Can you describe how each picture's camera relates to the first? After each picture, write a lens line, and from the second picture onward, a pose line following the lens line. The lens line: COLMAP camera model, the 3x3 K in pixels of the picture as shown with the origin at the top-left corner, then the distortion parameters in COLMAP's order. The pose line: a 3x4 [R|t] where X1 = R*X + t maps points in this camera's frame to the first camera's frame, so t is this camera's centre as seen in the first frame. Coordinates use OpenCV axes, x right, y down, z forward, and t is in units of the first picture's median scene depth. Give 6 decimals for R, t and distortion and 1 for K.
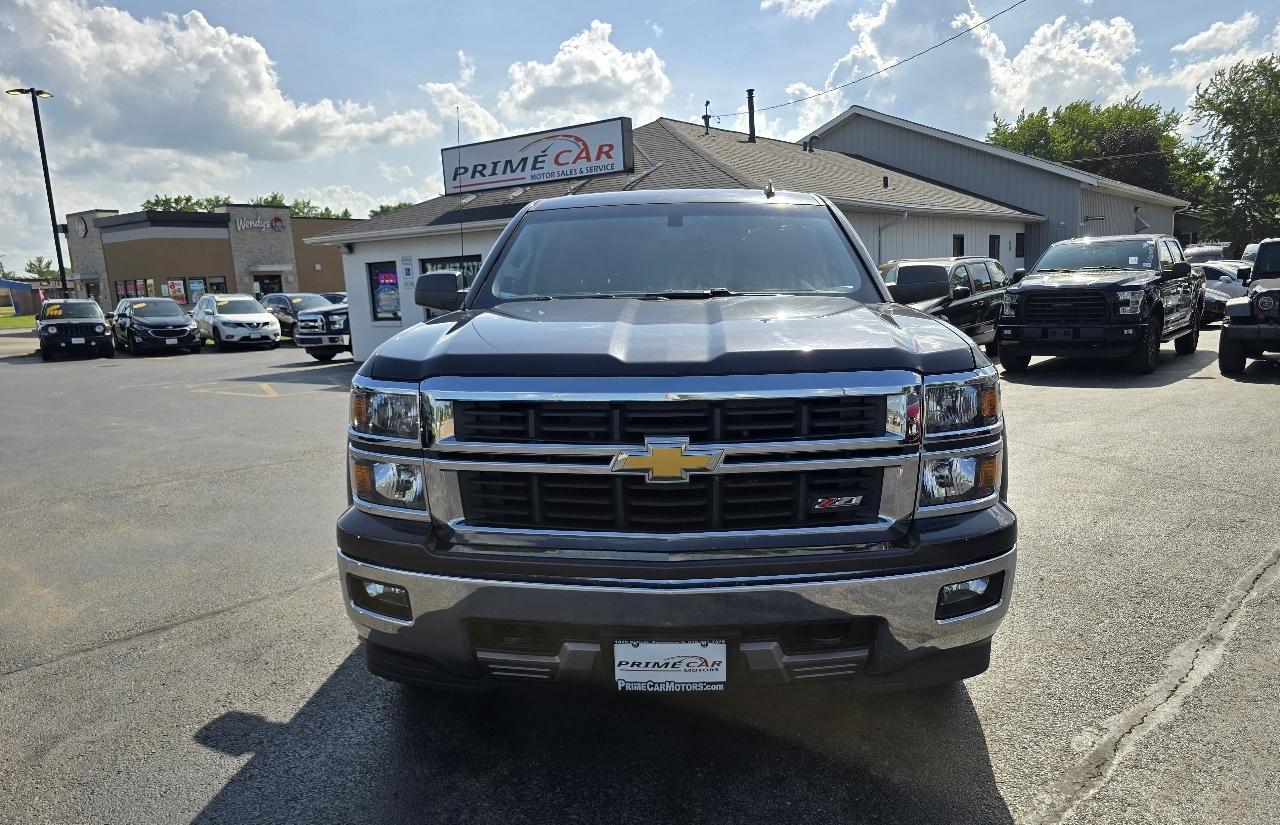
lens RADIAL K [[972.8, 0, 639.9], [0, 972.8, 386.6], [0, 0, 1]] dist [0.059433, -0.063771]
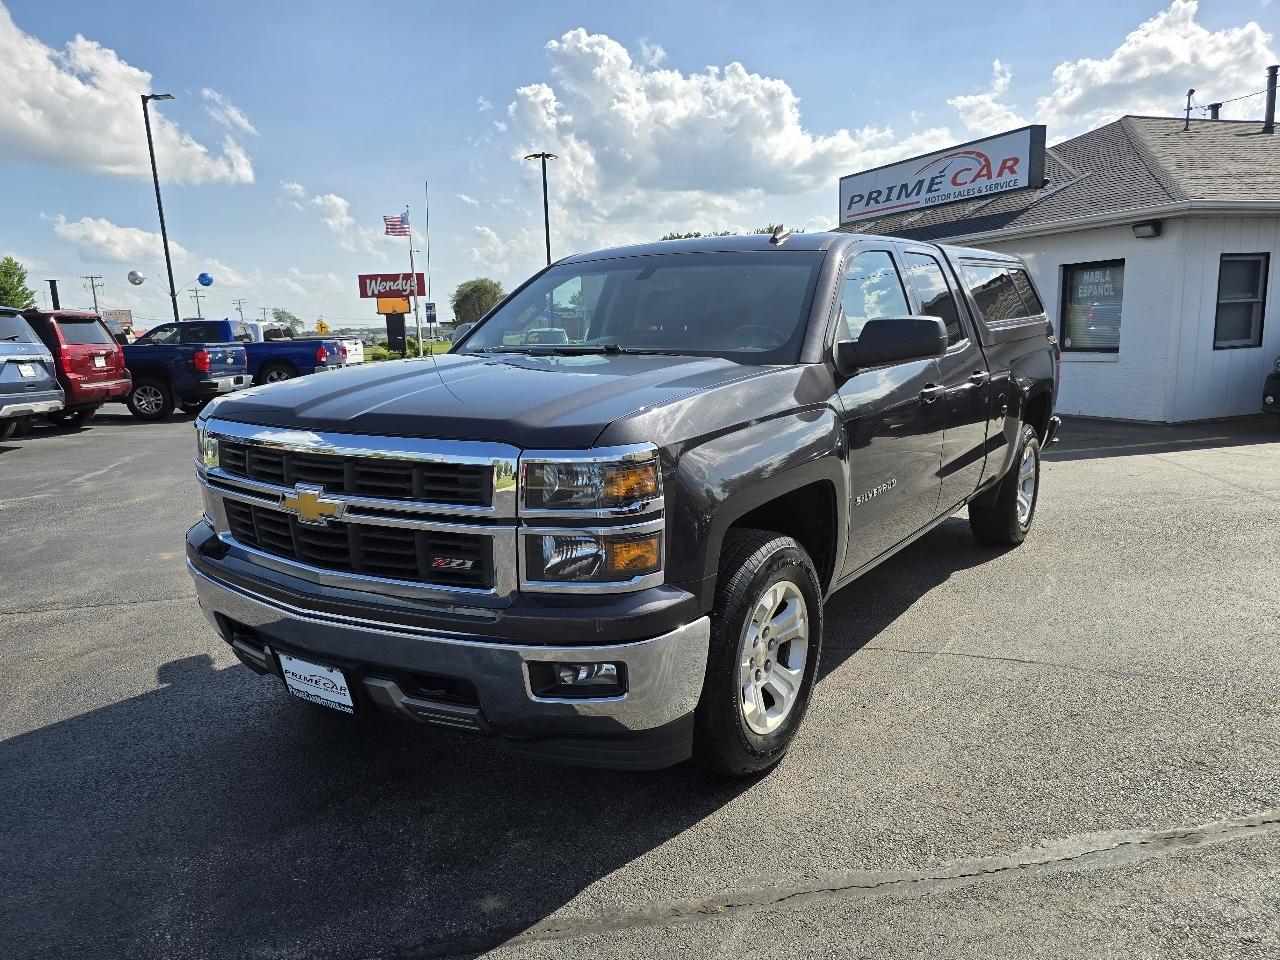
lens RADIAL K [[931.0, 0, 668.3], [0, 931.0, 486.0], [0, 0, 1]] dist [0.055697, -0.052435]
pose [[0.840944, 0.102245, -0.531374, 0.112999], [-0.054751, 0.993024, 0.104427, -0.009707], [0.538345, -0.058724, 0.840676, 0.037241]]
